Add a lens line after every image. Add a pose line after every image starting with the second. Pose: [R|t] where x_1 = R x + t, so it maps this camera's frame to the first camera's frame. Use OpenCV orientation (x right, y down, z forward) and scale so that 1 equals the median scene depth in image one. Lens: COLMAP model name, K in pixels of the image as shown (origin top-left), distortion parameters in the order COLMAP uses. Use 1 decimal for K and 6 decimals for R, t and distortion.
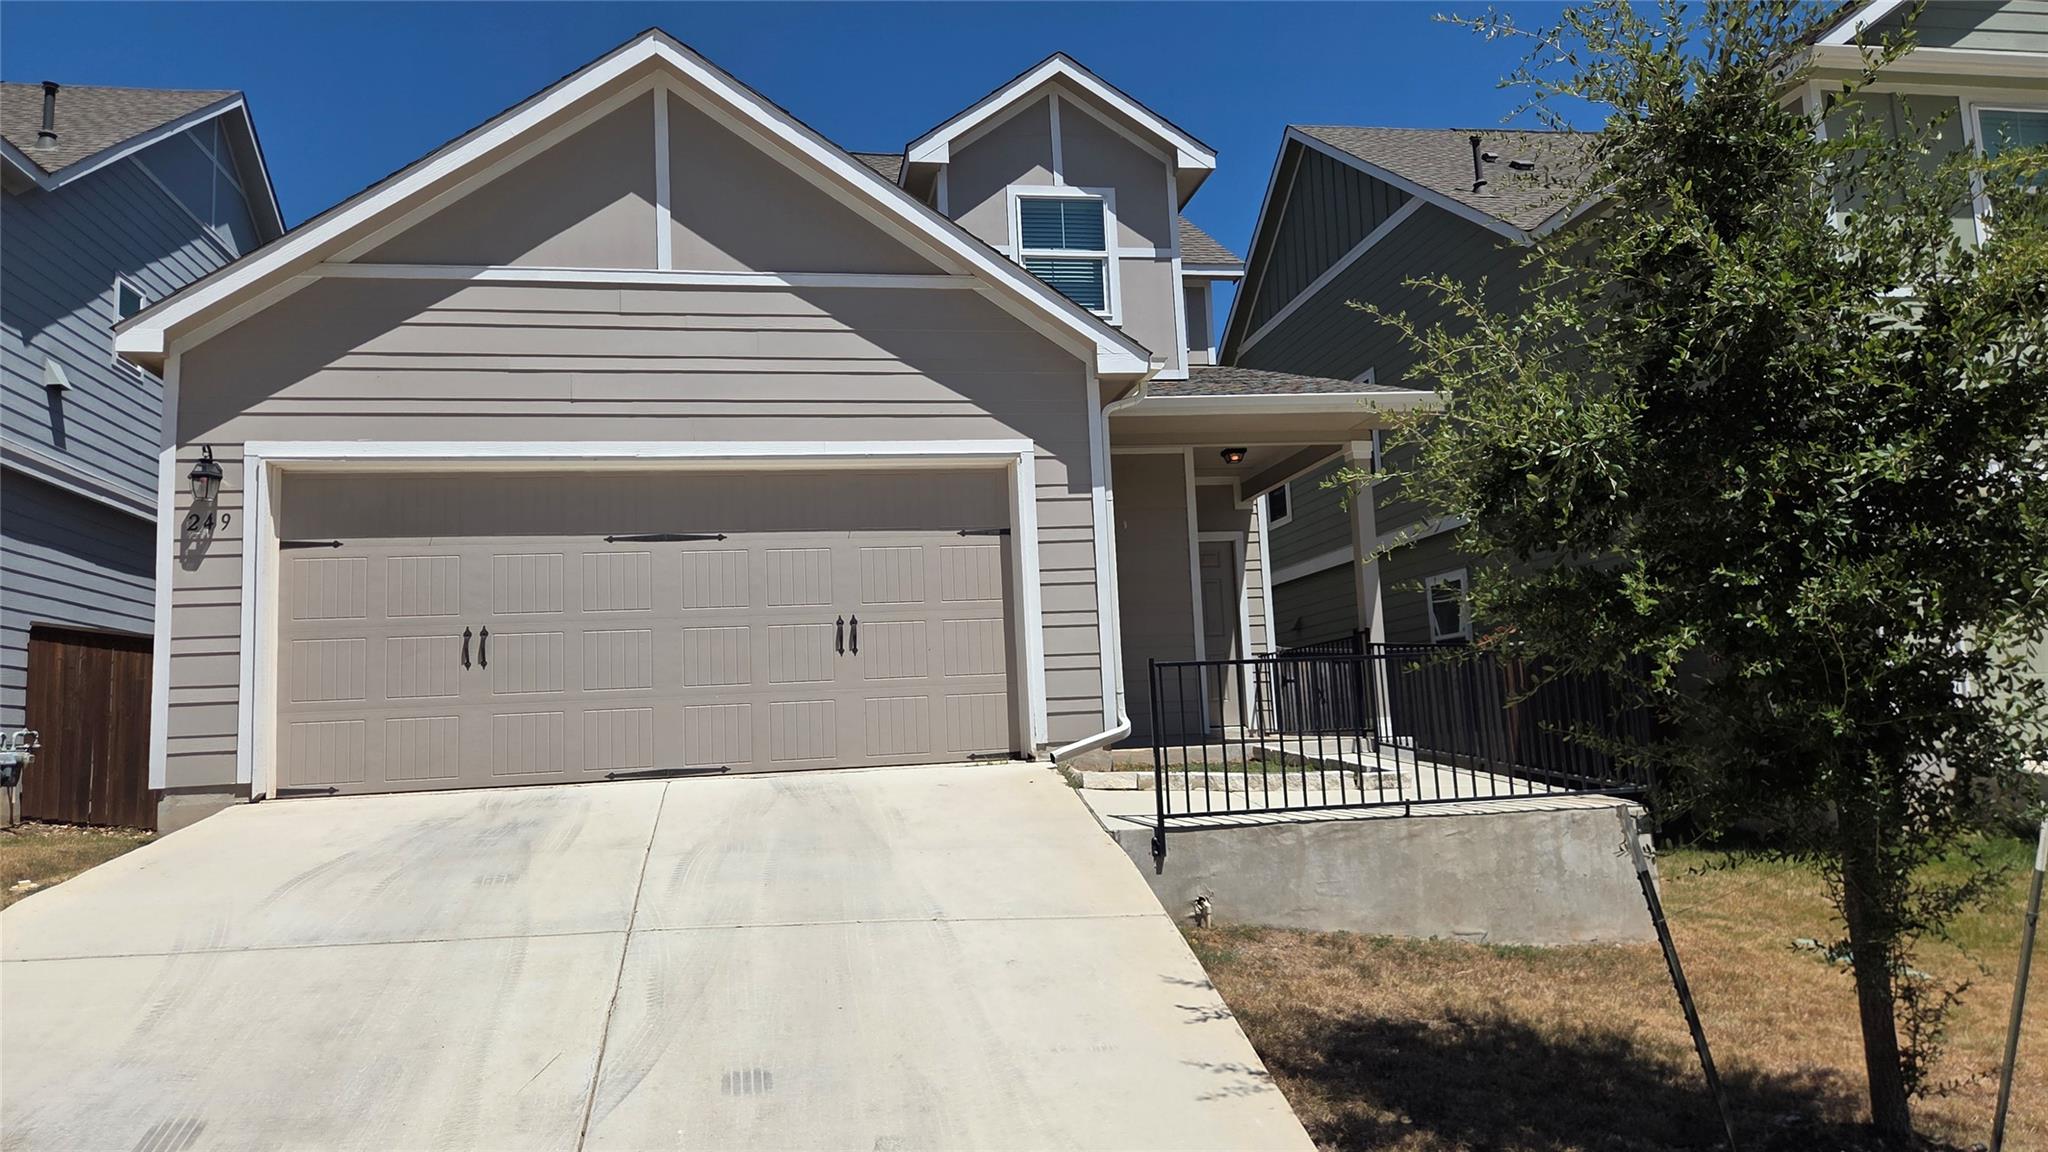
lens RADIAL K [[1376.7, 0, 1028.4], [0, 1376.7, 564.3], [0, 0, 1]] dist [0.074412, -0.033992]
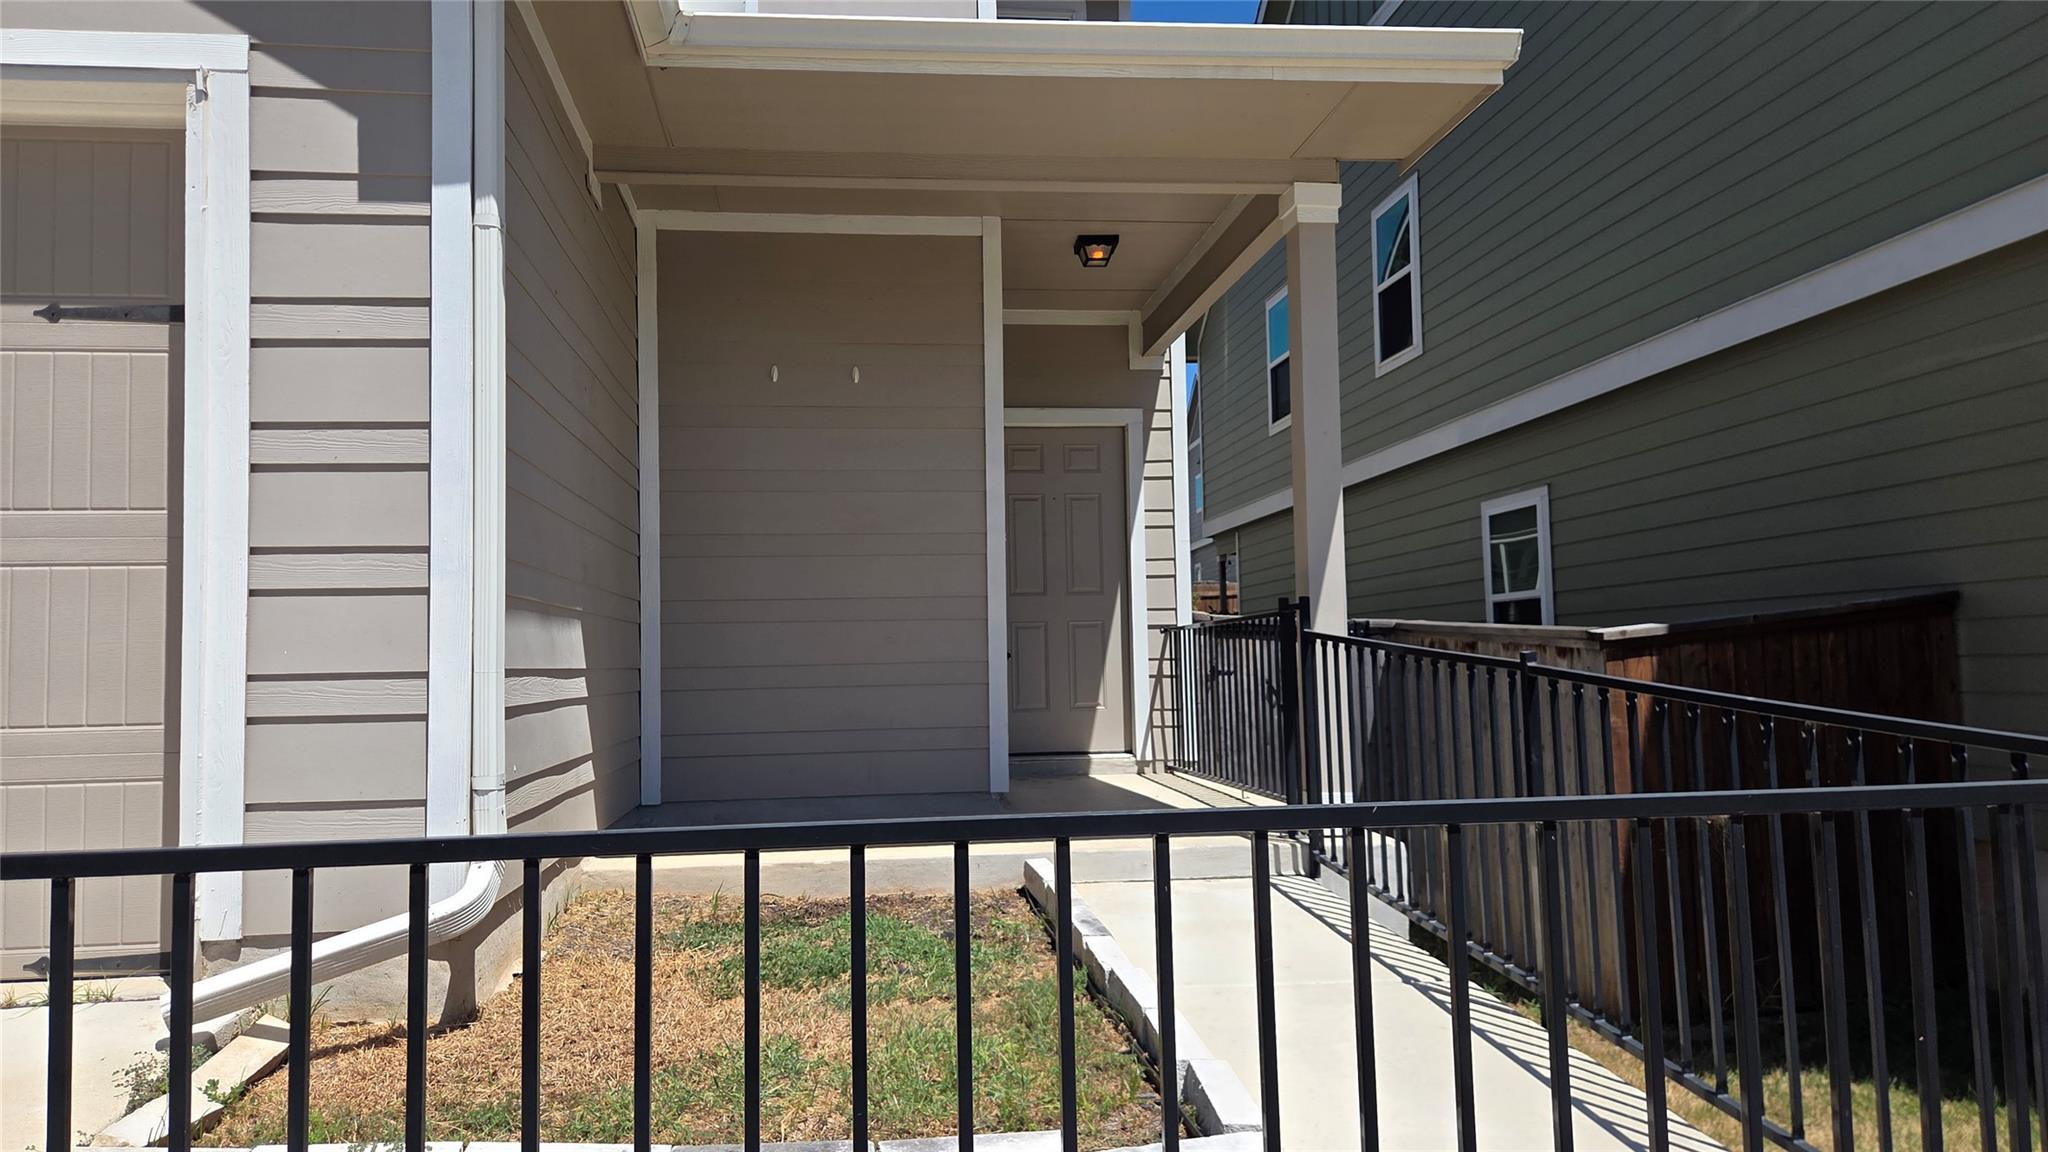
lens RADIAL K [[1376.7, 0, 1012.9], [0, 1376.7, 586.2], [0, 0, 1]] dist [0.074412, -0.033992]
pose [[0.997605, 0.024450, -0.064707, 0.143300], [-0.019952, 0.997399, 0.069262, 0.010594], [0.066232, -0.067805, 0.995498, 0.439151]]
